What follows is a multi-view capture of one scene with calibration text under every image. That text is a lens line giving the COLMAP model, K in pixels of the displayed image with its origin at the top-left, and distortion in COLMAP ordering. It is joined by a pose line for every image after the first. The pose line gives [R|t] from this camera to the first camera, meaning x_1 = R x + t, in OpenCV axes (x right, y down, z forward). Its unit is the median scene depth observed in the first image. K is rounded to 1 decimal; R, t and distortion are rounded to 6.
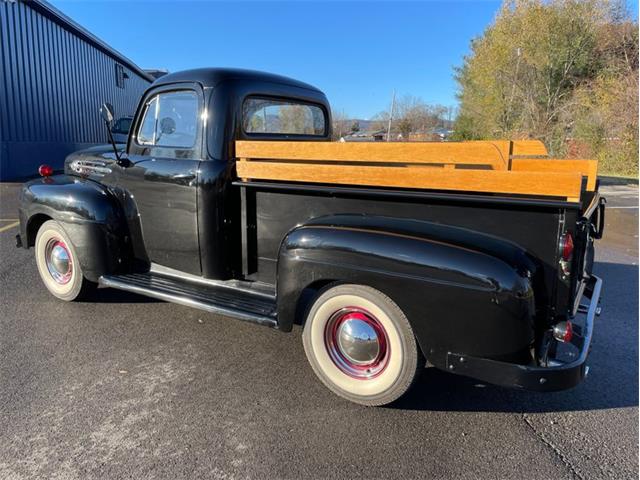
lens RADIAL K [[488.0, 0, 318.4], [0, 488.0, 232.0], [0, 0, 1]] dist [0.092716, -0.124154]
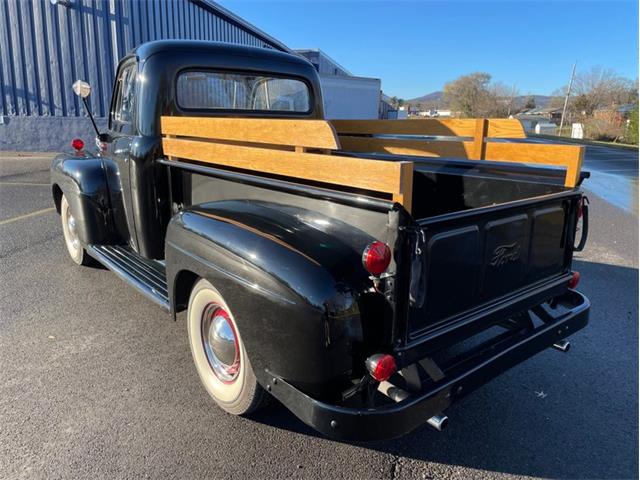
lens RADIAL K [[488.0, 0, 318.4], [0, 488.0, 232.0], [0, 0, 1]] dist [0.092716, -0.124154]
pose [[0.949768, 0.076123, -0.303554, 0.428060], [-0.063304, 0.996646, 0.051864, -0.029997], [0.306484, -0.030043, 0.951402, 0.167541]]
